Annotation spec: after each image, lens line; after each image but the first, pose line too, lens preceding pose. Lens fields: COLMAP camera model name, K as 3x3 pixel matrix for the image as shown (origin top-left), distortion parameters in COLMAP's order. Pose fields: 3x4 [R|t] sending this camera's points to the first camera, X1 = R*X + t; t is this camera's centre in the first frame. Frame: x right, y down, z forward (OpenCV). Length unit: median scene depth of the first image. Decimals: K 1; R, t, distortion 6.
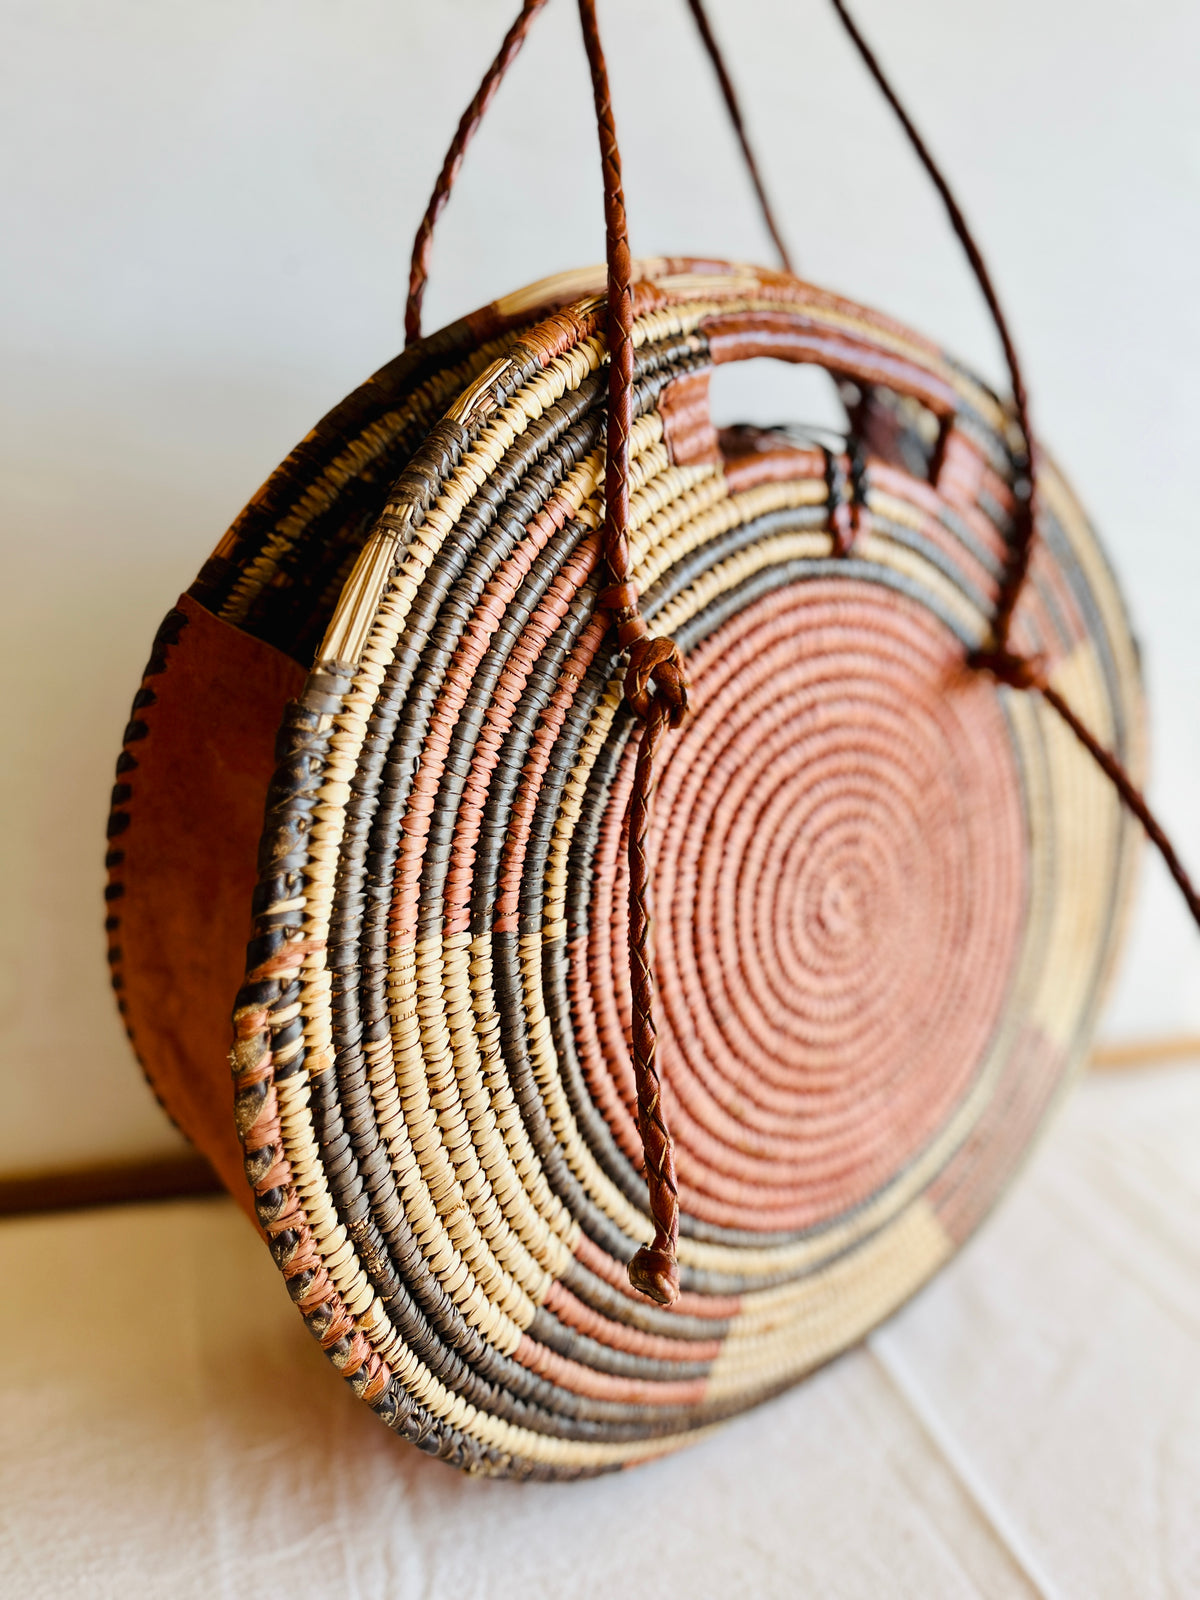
lens RADIAL K [[1284.1, 0, 615.2], [0, 1284.1, 814.7], [0, 0, 1]] dist [0.028157, -0.061169]
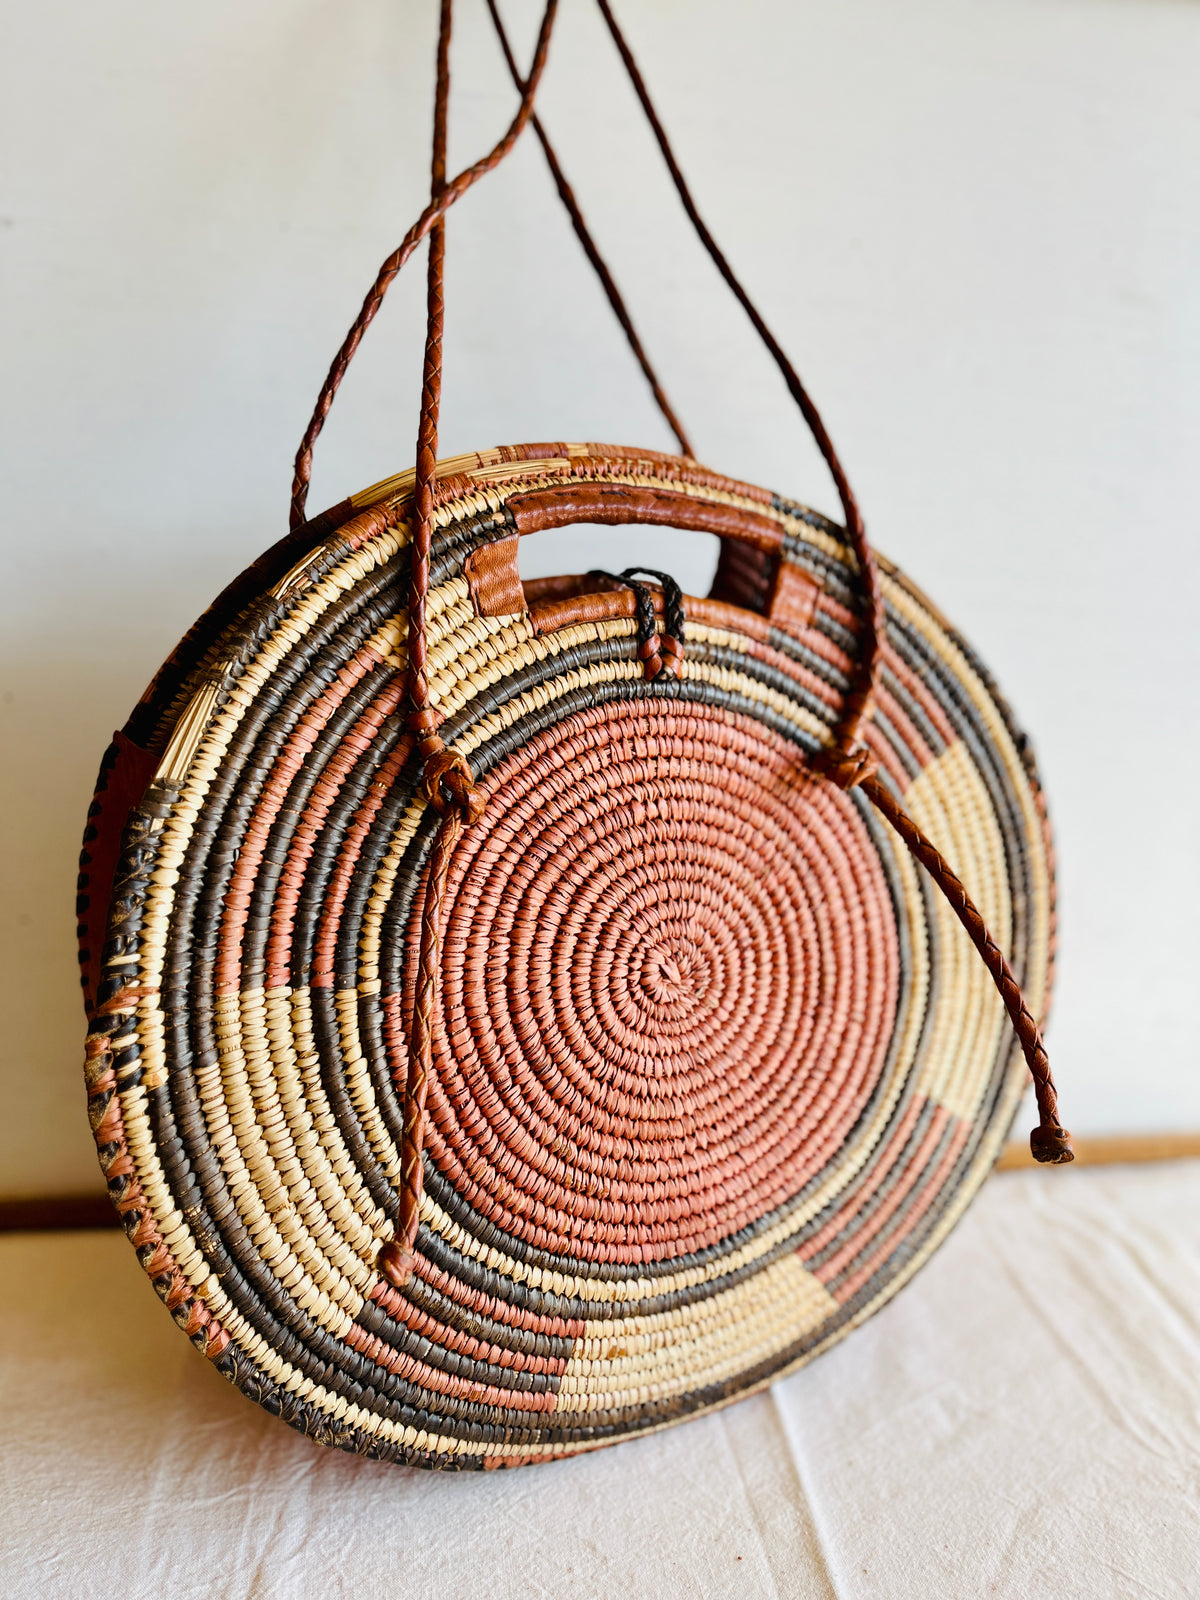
lens RADIAL K [[1284.1, 0, 593.1], [0, 1284.1, 798.7], [0, 0, 1]] dist [0.028157, -0.061169]
pose [[0.972381, -0.020247, -0.232519, 0.449356], [-0.001212, 0.995779, -0.091777, 0.021452], [0.233396, 0.089524, 0.968252, -0.174867]]
